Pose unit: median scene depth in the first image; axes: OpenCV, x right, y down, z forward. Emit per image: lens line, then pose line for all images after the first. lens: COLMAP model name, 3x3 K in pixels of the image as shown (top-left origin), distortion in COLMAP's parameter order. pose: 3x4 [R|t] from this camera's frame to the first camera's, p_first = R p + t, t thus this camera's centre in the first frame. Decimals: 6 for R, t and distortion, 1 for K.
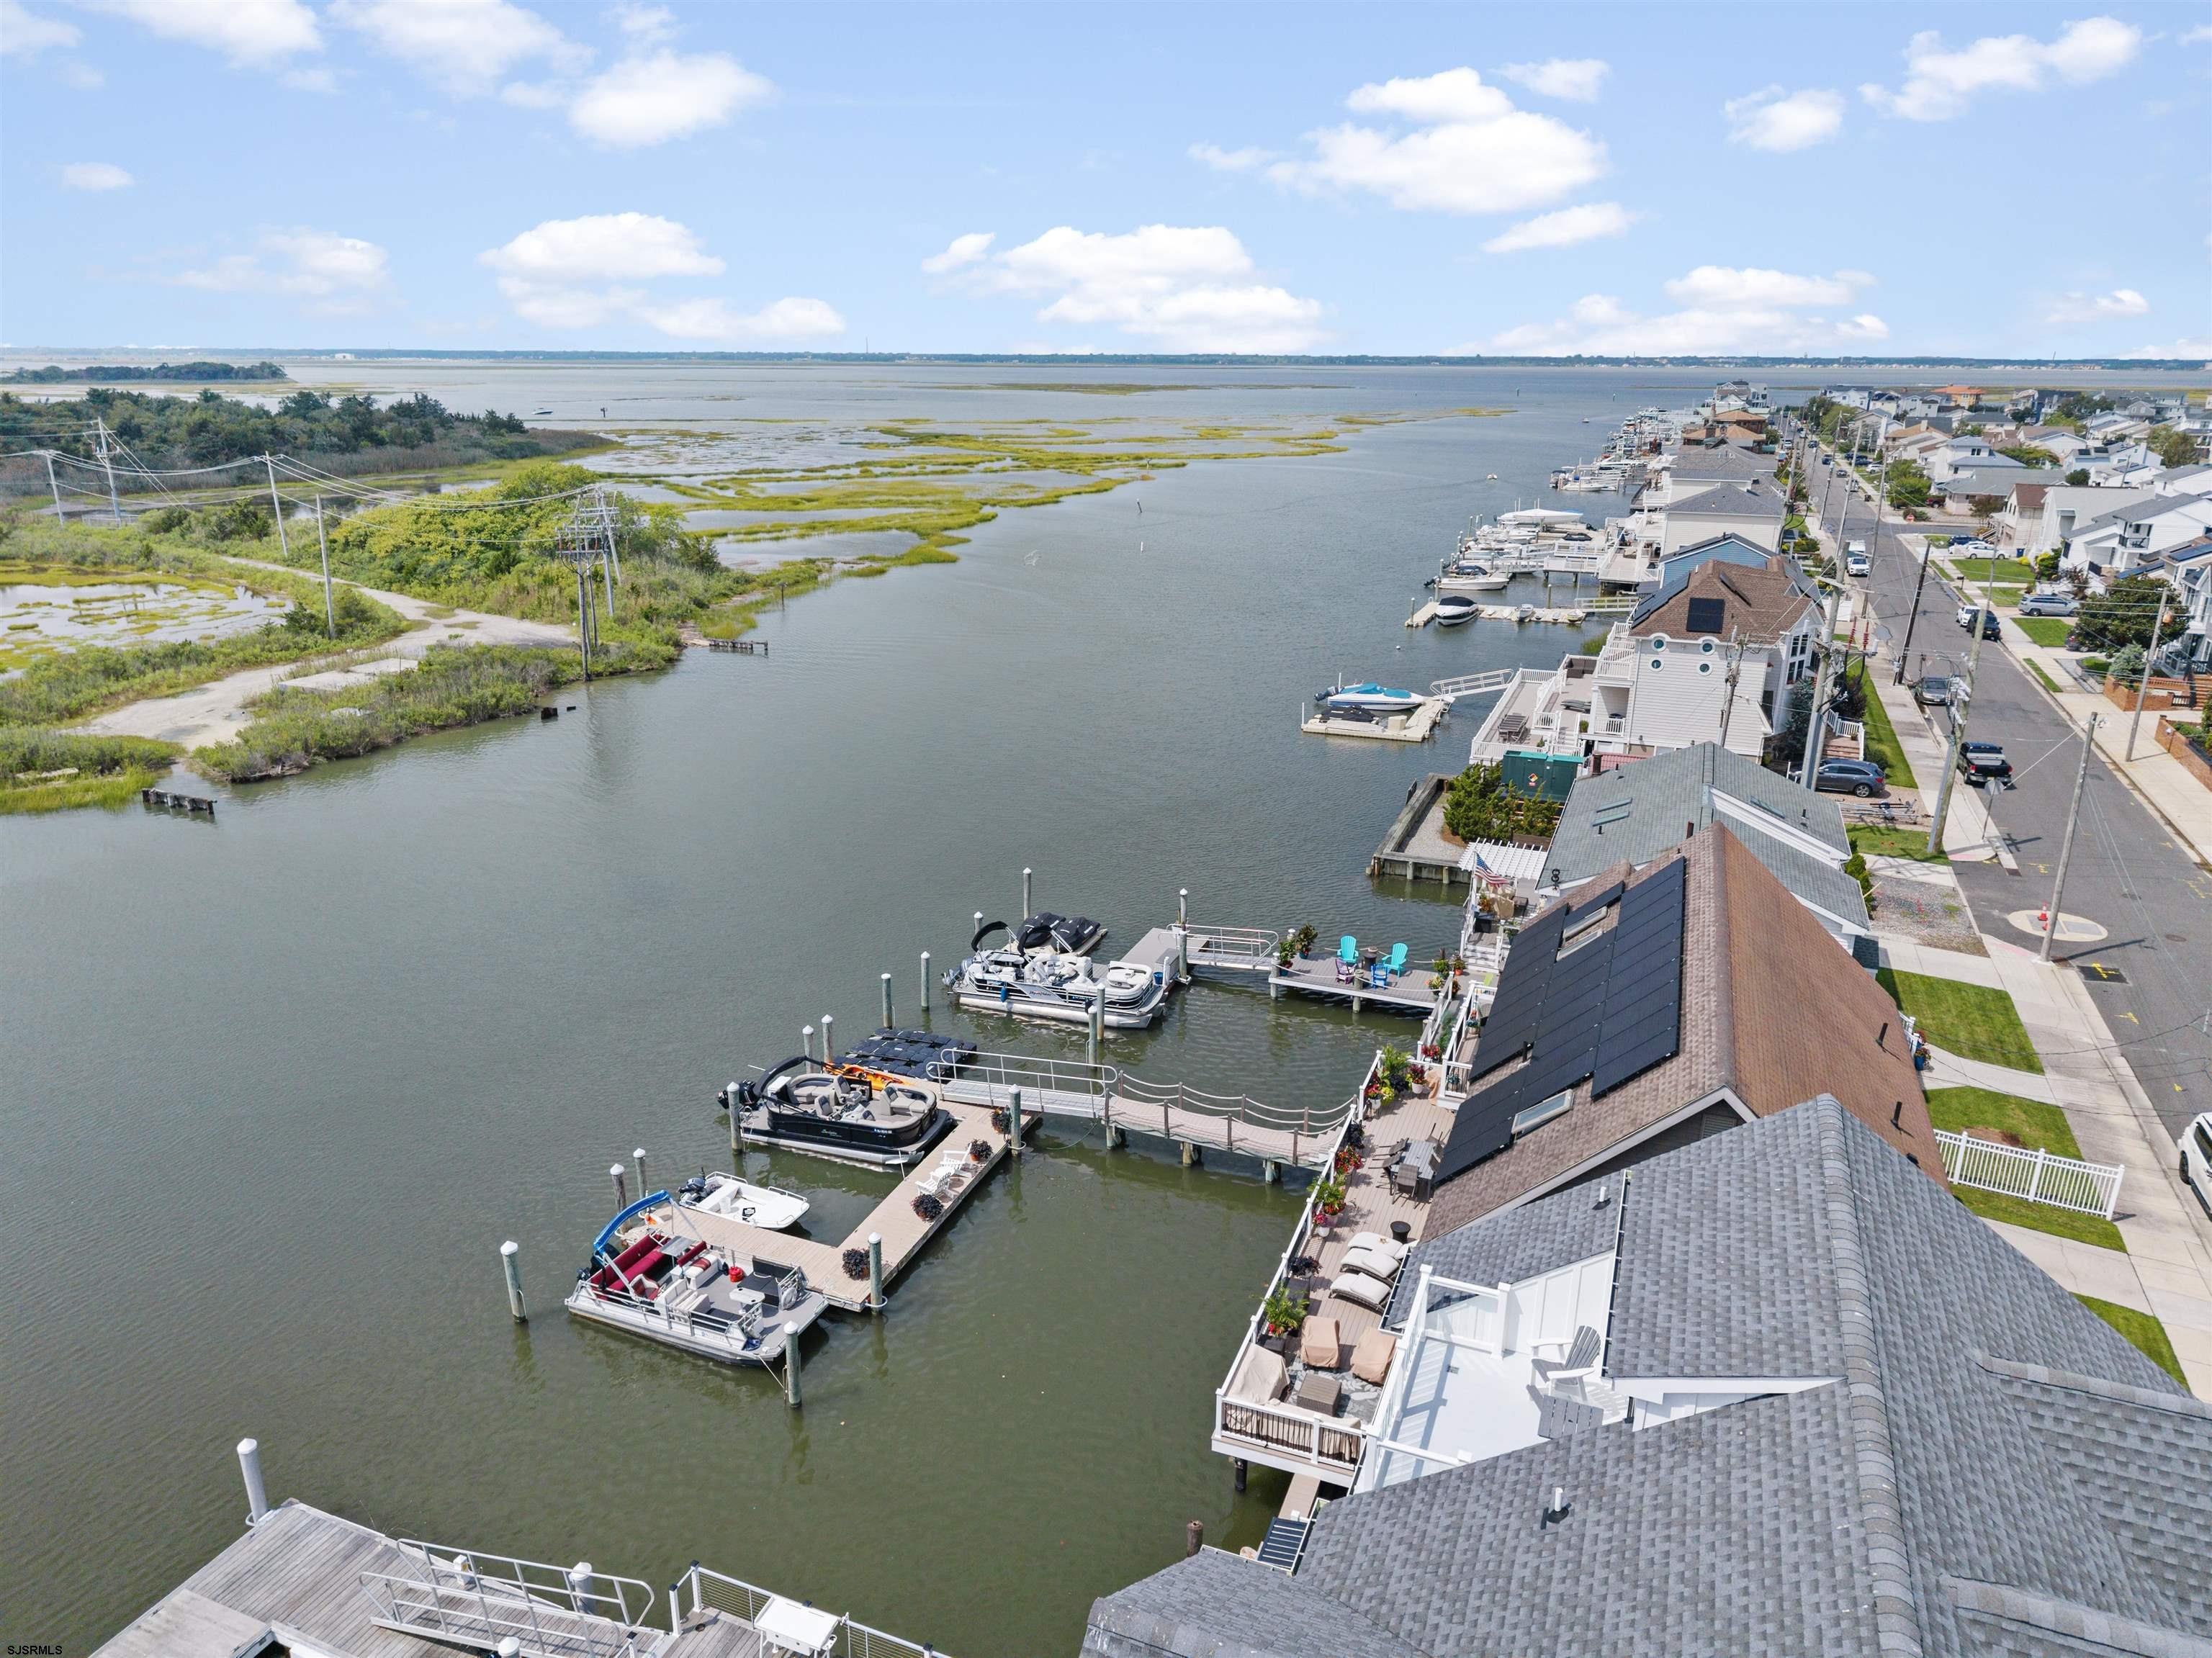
lens RADIAL K [[1459.9, 0, 1106.0], [0, 1459.9, 829.0], [0, 0, 1]] dist [-0.000023, 0.002939]
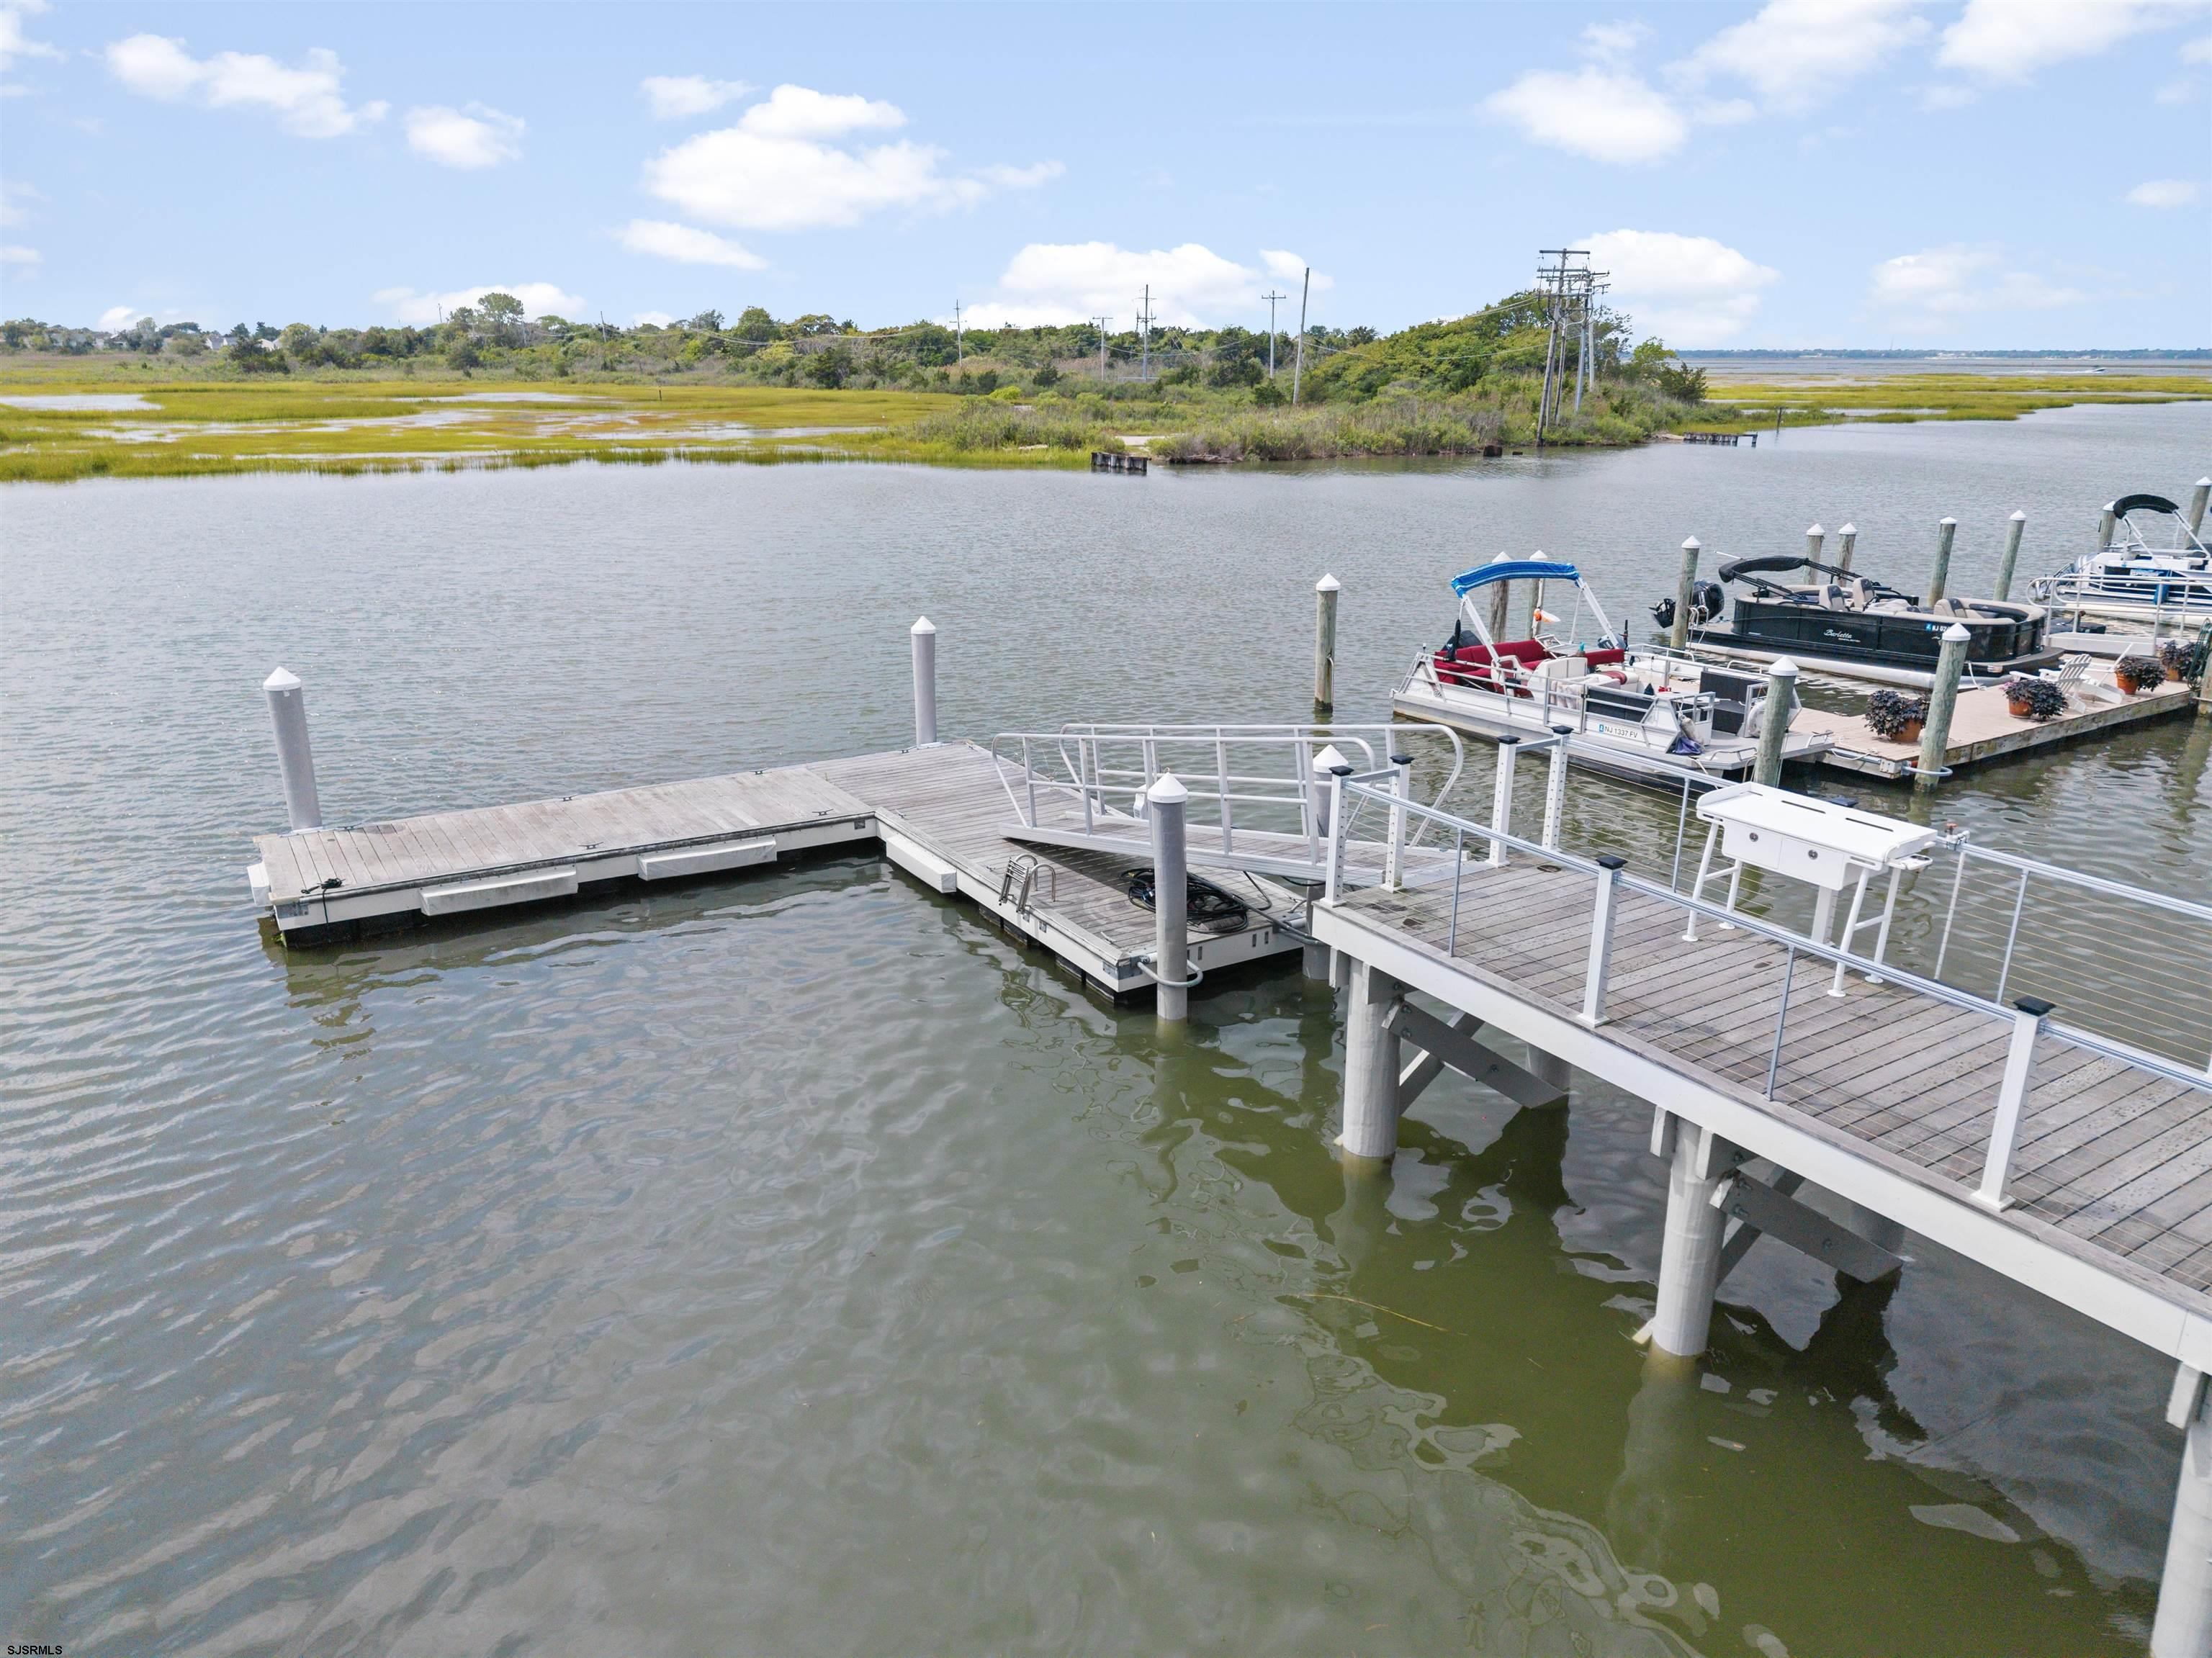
lens RADIAL K [[1459.9, 0, 1106.0], [0, 1459.9, 829.0], [0, 0, 1]] dist [-0.000023, 0.002939]
pose [[0.811158, 0.166504, -0.560624, -0.038257], [-0.179120, 0.983278, 0.032864, 0.148645], [0.556722, 0.073761, 0.827418, 0.153172]]
